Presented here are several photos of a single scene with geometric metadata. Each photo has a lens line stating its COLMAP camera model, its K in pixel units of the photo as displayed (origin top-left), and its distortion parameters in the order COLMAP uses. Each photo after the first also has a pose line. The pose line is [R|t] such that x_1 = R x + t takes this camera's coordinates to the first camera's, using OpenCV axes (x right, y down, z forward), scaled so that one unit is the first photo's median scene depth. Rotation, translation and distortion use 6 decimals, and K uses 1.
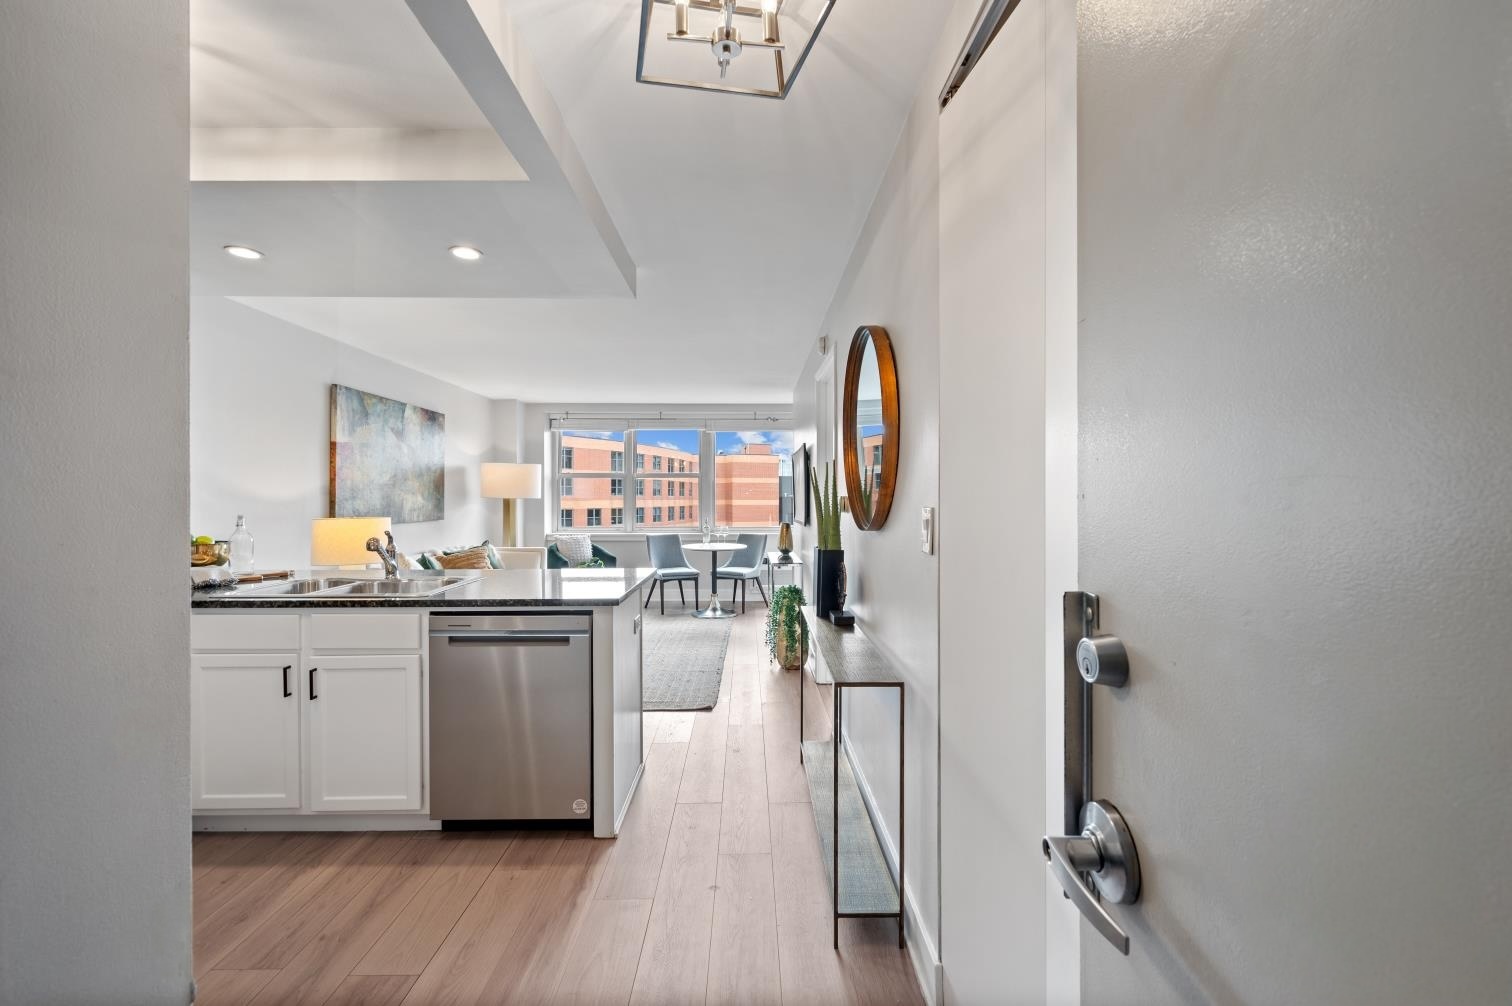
lens RADIAL K [[602.9, 0, 761.1], [0, 602.9, 500.2], [0, 0, 1]] dist [-0.000402, 0.000149]
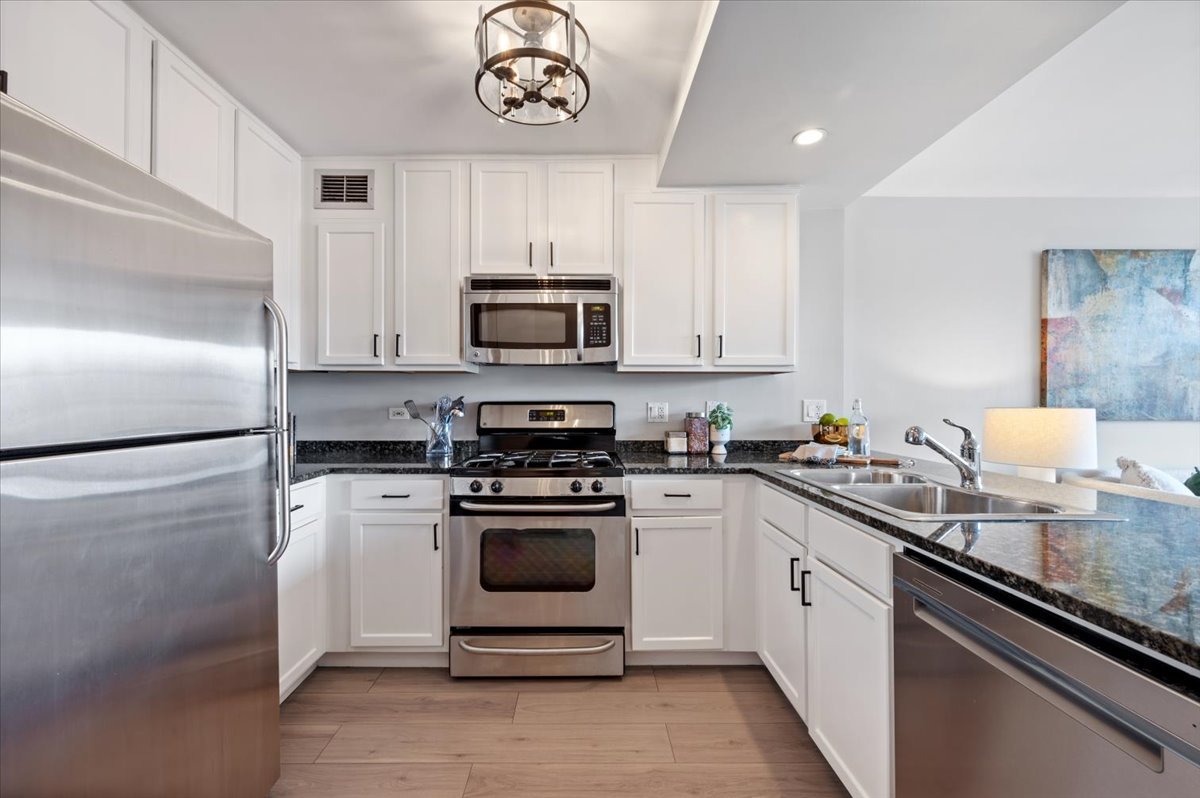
lens RADIAL K [[478.5, 0, 575.6], [0, 478.5, 398.2], [0, 0, 1]] dist [-0.000402, 0.000149]
pose [[-0.019453, -0.000833, -0.999810, -0.024690], [-0.004556, 0.999989, -0.000745, 0.016830], [0.999800, 0.004540, -0.019456, 0.337240]]
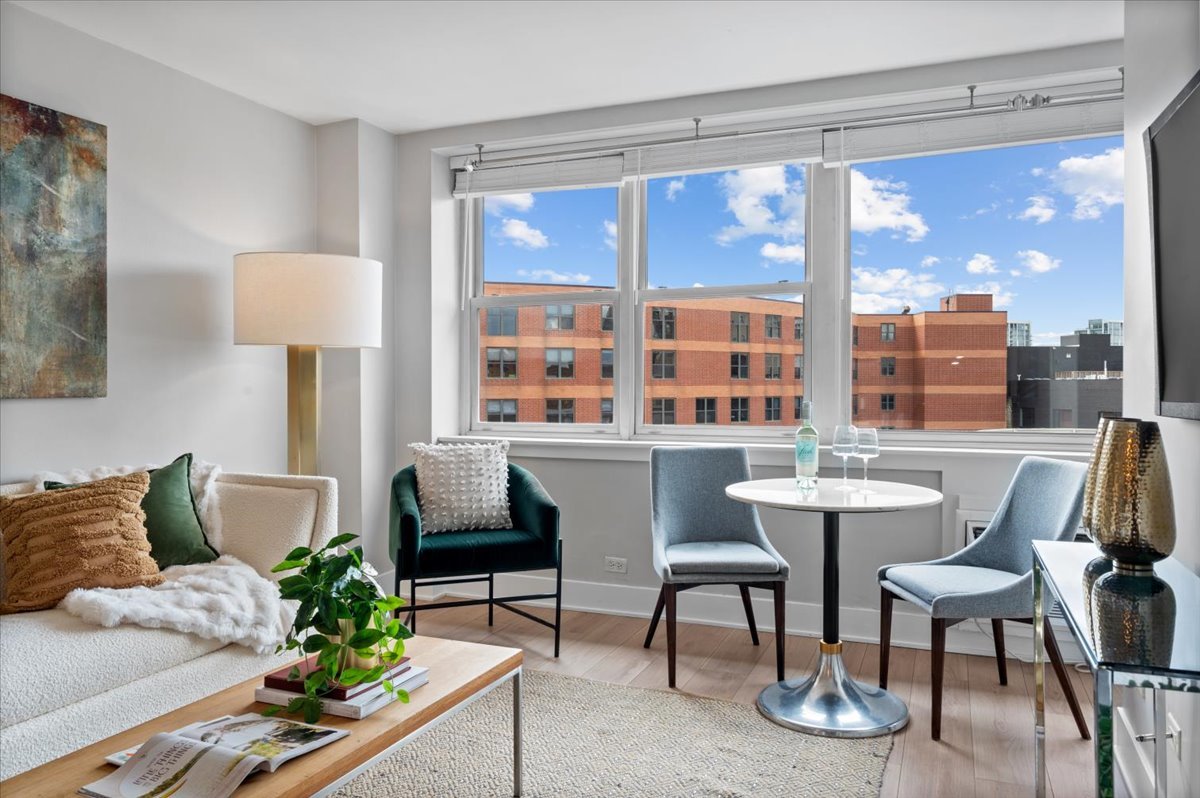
lens RADIAL K [[872.2, 0, 597.6], [0, 872.2, 387.2], [0, 0, 1]] dist [0.004038, 0.002616]
pose [[0.918011, 0.002316, -0.396548, -0.013697], [-0.002549, 0.999997, -0.000061, 0.032090], [0.396547, 0.001067, 0.918014, 0.782518]]
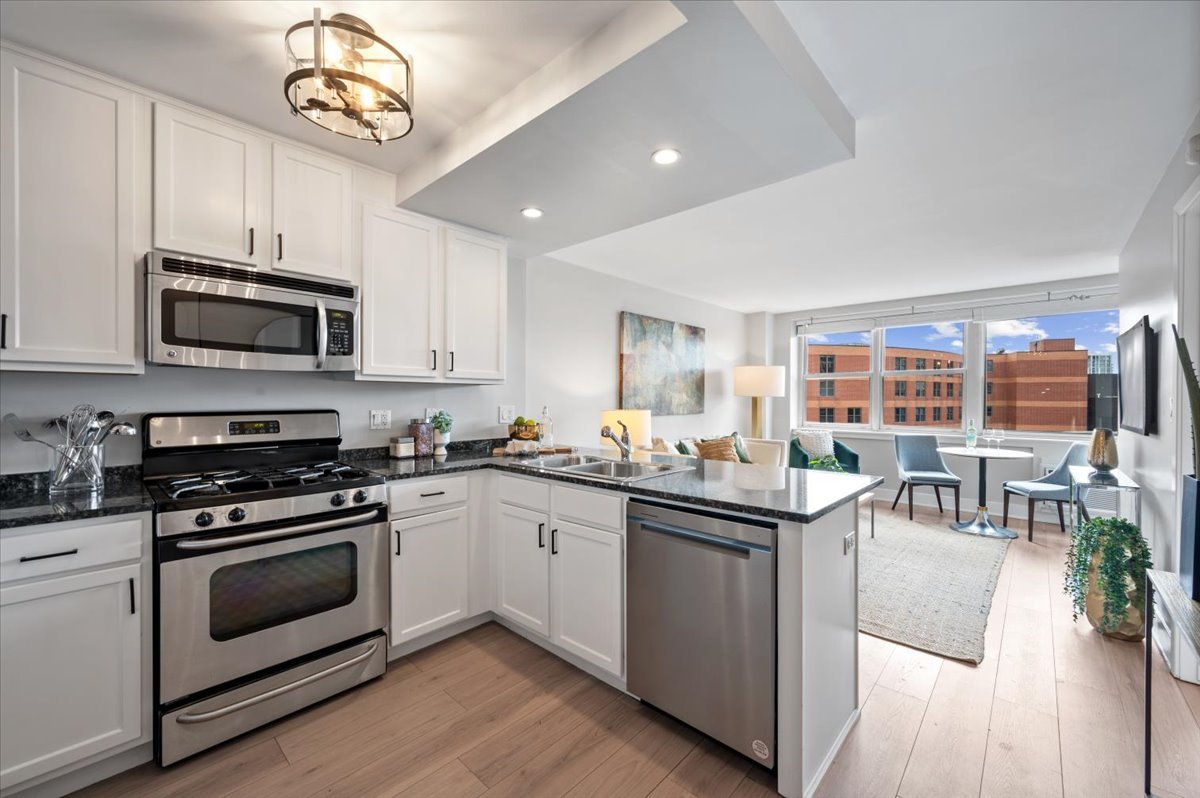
lens RADIAL K [[478.5, 0, 595.4], [0, 478.5, 400.4], [0, 0, 1]] dist [-0.000402, 0.000149]
pose [[0.718017, 0.006459, -0.695995, 0.000790], [-0.006126, 0.999977, 0.002960, 0.004967], [0.695998, 0.002139, 0.718040, 0.172907]]
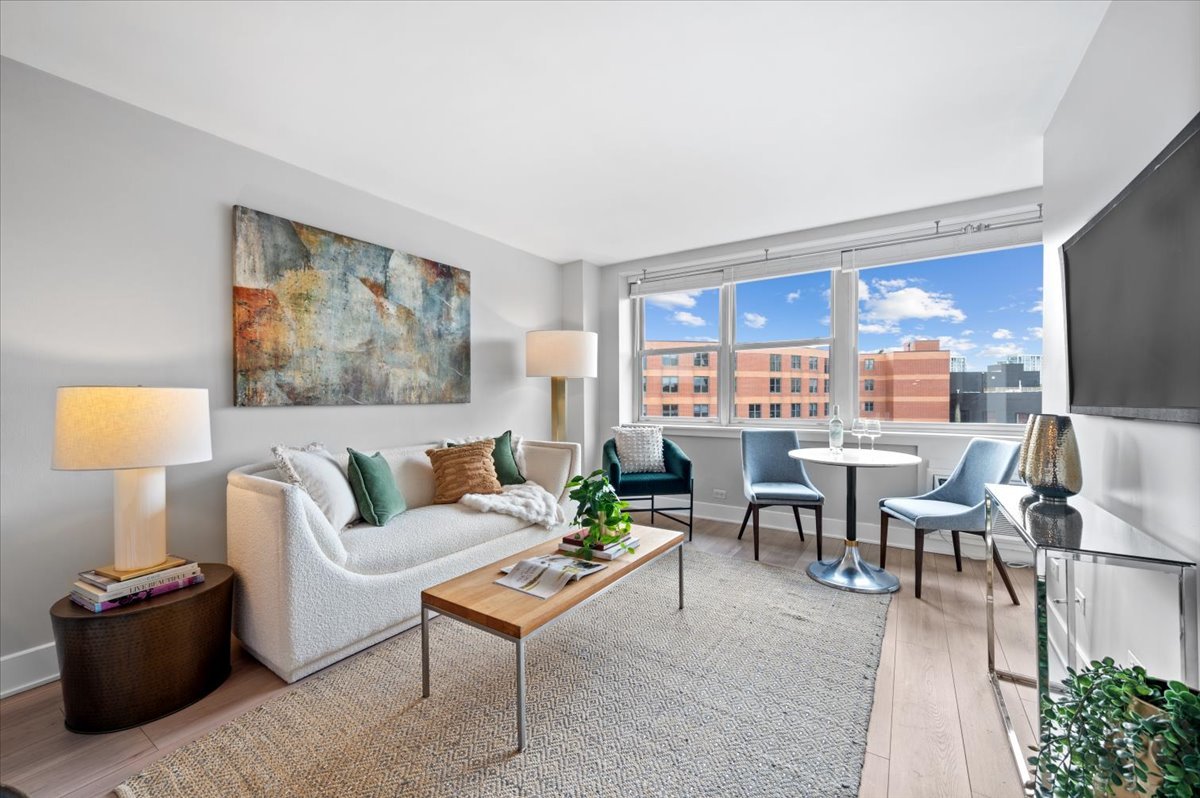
lens RADIAL K [[478.5, 0, 597.4], [0, 478.5, 400.5], [0, 0, 1]] dist [-0.000402, 0.000149]
pose [[0.824647, 0.002435, -0.565642, -0.031181], [0.000145, 0.999990, 0.004517, 0.033552], [0.565647, -0.003807, 0.824639, 0.732572]]
